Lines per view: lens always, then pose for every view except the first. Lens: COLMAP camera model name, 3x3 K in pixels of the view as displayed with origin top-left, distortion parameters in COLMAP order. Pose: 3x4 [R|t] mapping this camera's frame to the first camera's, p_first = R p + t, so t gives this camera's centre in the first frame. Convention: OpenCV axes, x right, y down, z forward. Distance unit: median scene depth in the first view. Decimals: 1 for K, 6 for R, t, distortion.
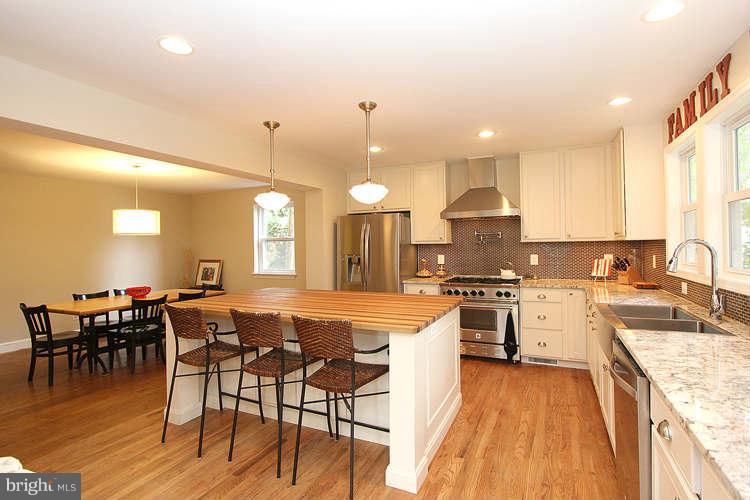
lens RADIAL K [[366.3, 0, 386.0], [0, 366.3, 240.7], [0, 0, 1]] dist [-0.010053, 0.003314]
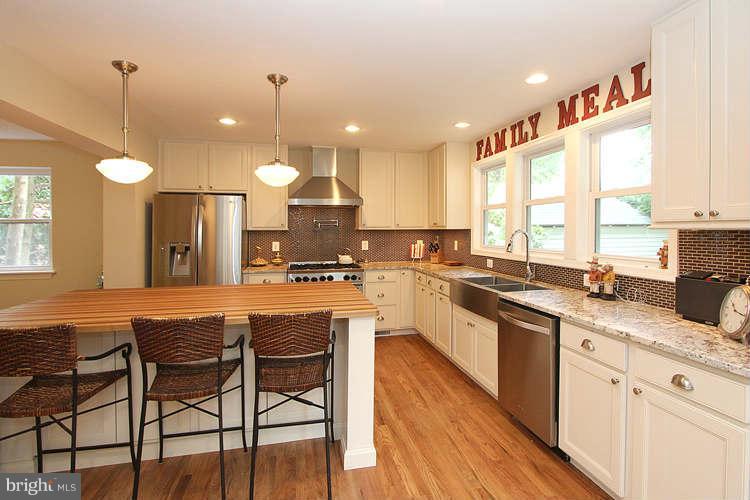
lens RADIAL K [[366.3, 0, 383.6], [0, 366.3, 233.6], [0, 0, 1]] dist [-0.010053, 0.003314]
pose [[0.792038, 0.005286, 0.610449, -0.291220], [-0.015784, 0.999806, 0.011821, 0.001443], [-0.610267, -0.018998, 0.791968, 0.083227]]
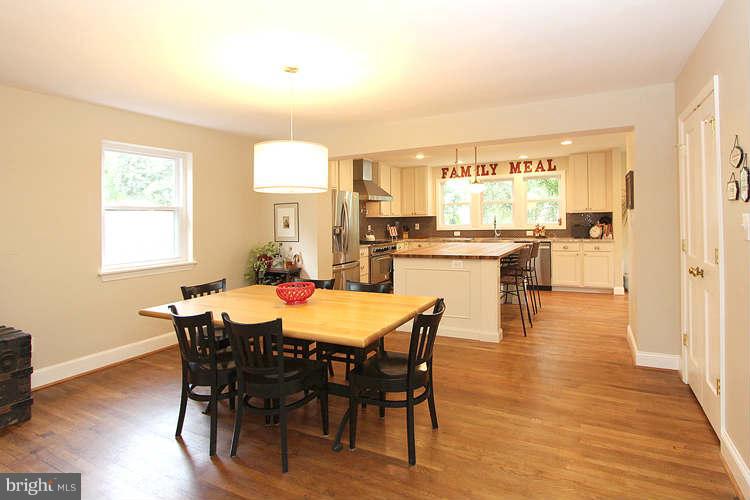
lens RADIAL K [[422.9, 0, 354.7], [0, 422.9, 226.6], [0, 0, 1]] dist [0.001049, -0.000994]
pose [[0.075110, -0.000181, 0.997175, -1.774927], [0.007733, 0.999970, -0.000401, 0.052087], [-0.997145, 0.007741, 0.075109, 1.121990]]
